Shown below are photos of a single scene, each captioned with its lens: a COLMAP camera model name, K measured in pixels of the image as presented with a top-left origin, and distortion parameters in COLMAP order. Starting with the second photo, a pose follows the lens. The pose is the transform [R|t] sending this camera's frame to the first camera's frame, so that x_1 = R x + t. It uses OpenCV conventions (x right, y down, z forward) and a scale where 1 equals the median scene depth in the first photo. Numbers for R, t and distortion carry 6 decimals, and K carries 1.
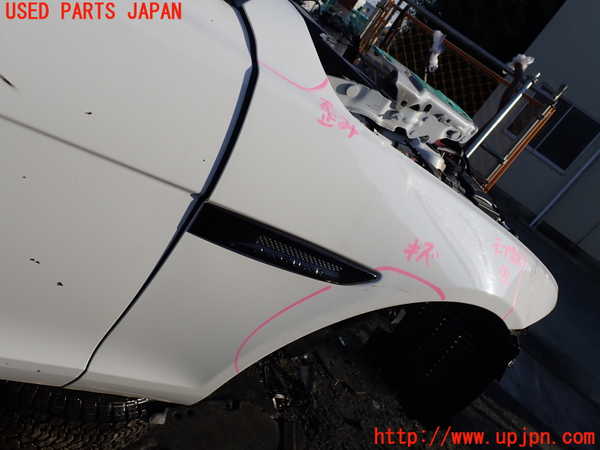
lens RADIAL K [[535.5, 0, 300.0], [0, 535.5, 225.7], [0, 0, 1]] dist [0.011504, -0.014442]
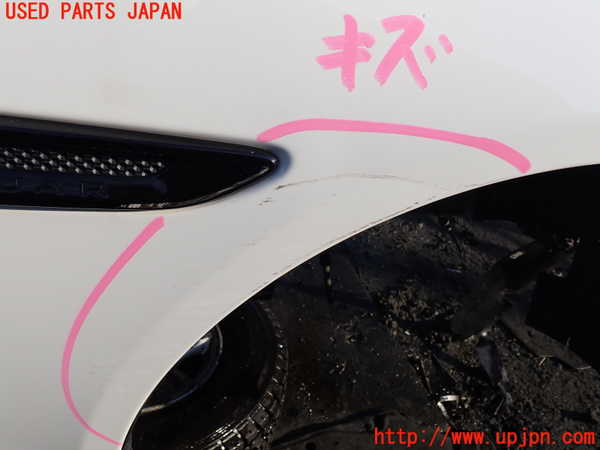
lens RADIAL K [[535.5, 0, 300.5], [0, 535.5, 225.0], [0, 0, 1]] dist [0.011504, -0.014442]
pose [[0.882316, -0.274774, -0.382123, 0.125602], [0.283485, 0.958354, -0.034564, 0.068519], [0.375706, -0.077829, 0.923465, 0.291803]]
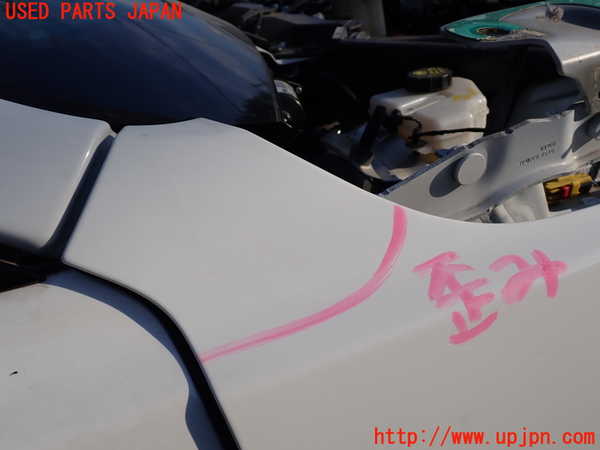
lens RADIAL K [[535.5, 0, 297.1], [0, 535.5, 223.2], [0, 0, 1]] dist [0.011504, -0.014442]
pose [[0.741501, -0.595511, -0.309101, 0.039444], [0.605320, 0.792472, -0.074669, -0.103867], [0.289420, -0.131738, 0.948093, 0.236427]]
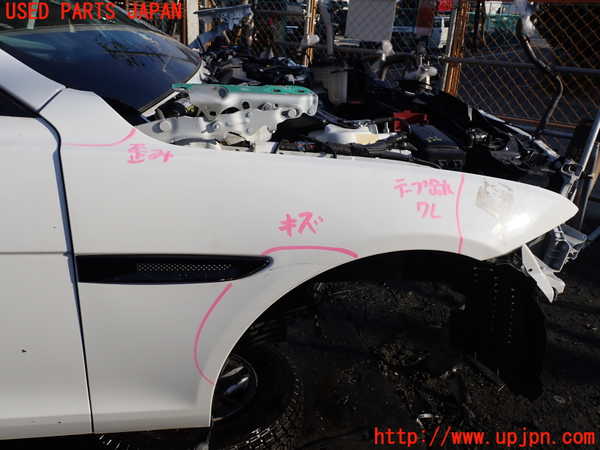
lens RADIAL K [[535.5, 0, 300.2], [0, 535.5, 224.6], [0, 0, 1]] dist [0.011504, -0.014442]
pose [[0.835652, -0.402400, -0.373844, 0.280535], [0.350838, 0.914744, -0.200390, 0.118980], [0.422609, 0.036298, 0.905585, 0.013055]]
